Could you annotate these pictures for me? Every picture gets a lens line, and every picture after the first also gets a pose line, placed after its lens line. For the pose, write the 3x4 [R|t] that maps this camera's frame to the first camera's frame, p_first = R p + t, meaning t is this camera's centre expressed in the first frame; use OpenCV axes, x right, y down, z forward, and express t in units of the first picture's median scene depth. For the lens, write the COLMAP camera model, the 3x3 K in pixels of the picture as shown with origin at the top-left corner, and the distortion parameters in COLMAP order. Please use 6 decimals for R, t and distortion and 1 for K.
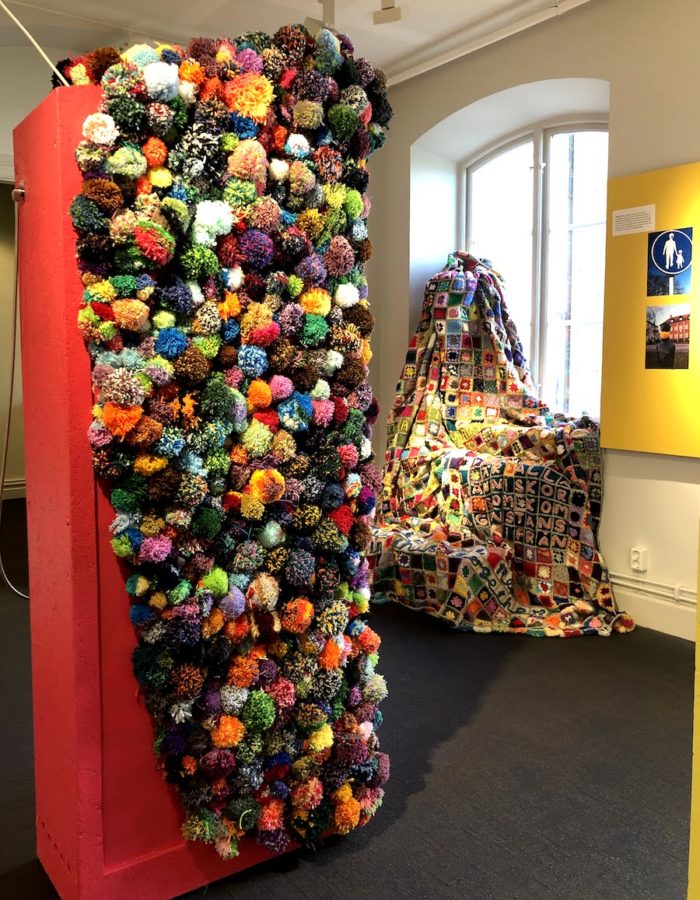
lens RADIAL K [[774.0, 0, 349.8], [0, 774.0, 446.0], [0, 0, 1]] dist [-0.004970, -0.000636]
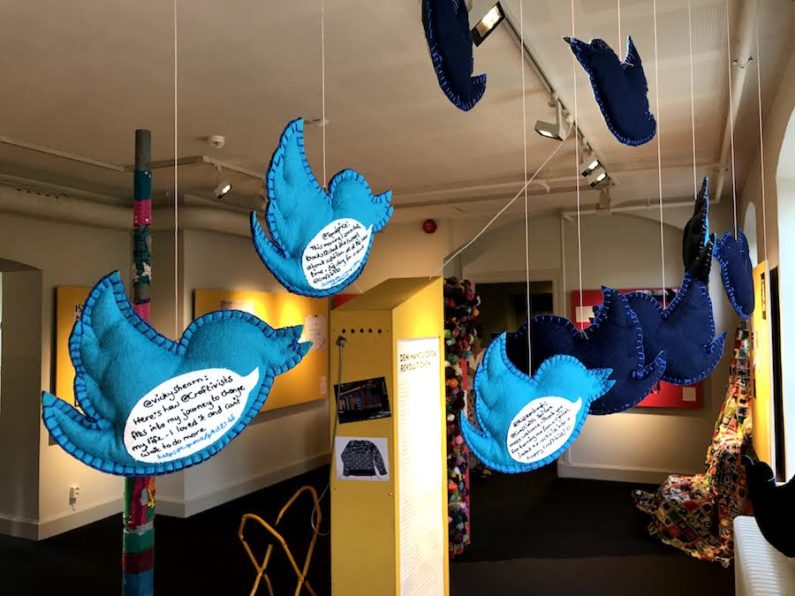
lens RADIAL K [[651.0, 0, 396.8], [0, 651.0, 297.5], [0, 0, 1]] dist [0.000917, 0.000124]
pose [[0.472783, -0.043206, -0.880119, 1.104314], [-0.078547, 0.992755, -0.090930, -0.111899], [0.877671, 0.112121, 0.465964, -0.225092]]
